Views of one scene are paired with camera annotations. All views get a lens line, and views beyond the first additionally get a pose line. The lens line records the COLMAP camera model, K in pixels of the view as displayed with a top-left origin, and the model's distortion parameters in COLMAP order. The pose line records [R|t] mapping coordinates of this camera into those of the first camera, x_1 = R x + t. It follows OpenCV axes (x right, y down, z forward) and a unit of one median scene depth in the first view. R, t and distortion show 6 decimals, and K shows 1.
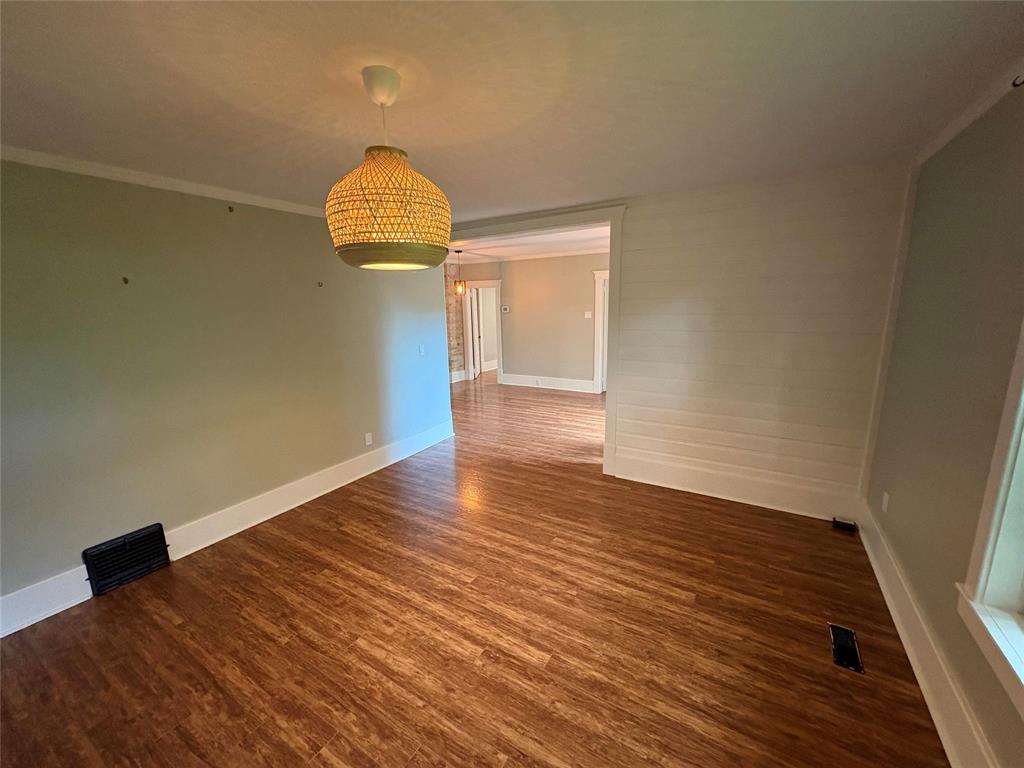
lens RADIAL K [[408.2, 0, 512.0], [0, 408.2, 384.0], [0, 0, 1]] dist [-0.000900, -0.000065]
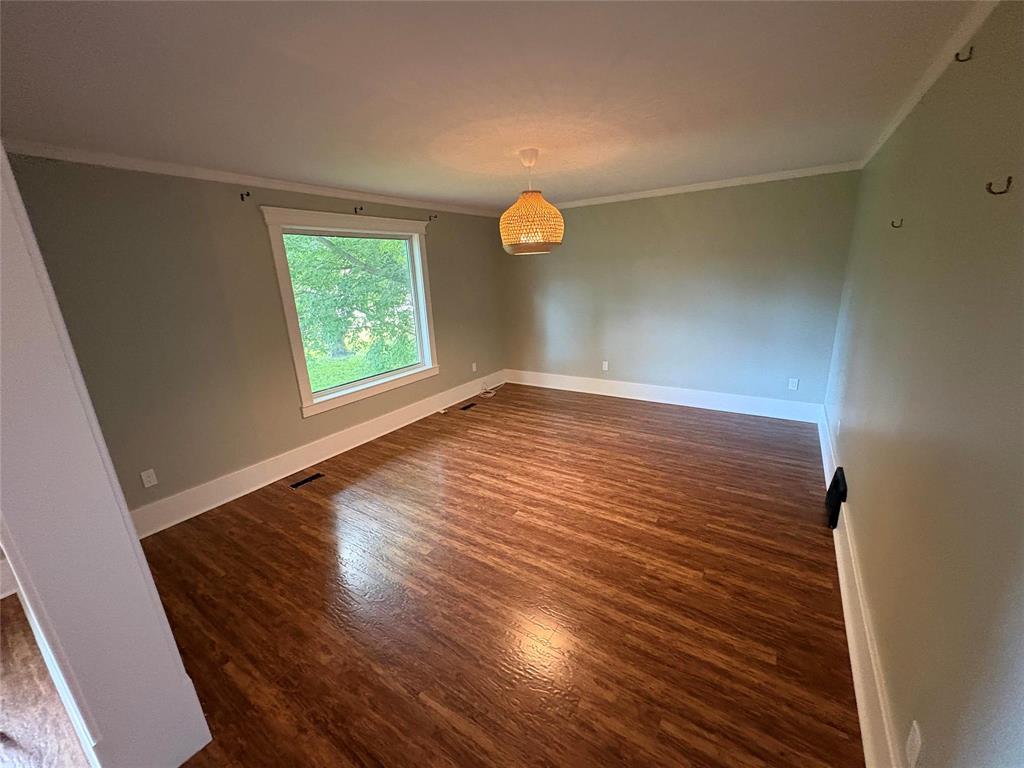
lens RADIAL K [[408.2, 0, 512.0], [0, 408.2, 384.0], [0, 0, 1]] dist [-0.000900, -0.000065]
pose [[-0.997134, 0.052649, 0.054327, -0.177129], [0.071544, 0.889701, 0.450904, -0.407029], [-0.024595, 0.453498, -0.890918, 1.978214]]
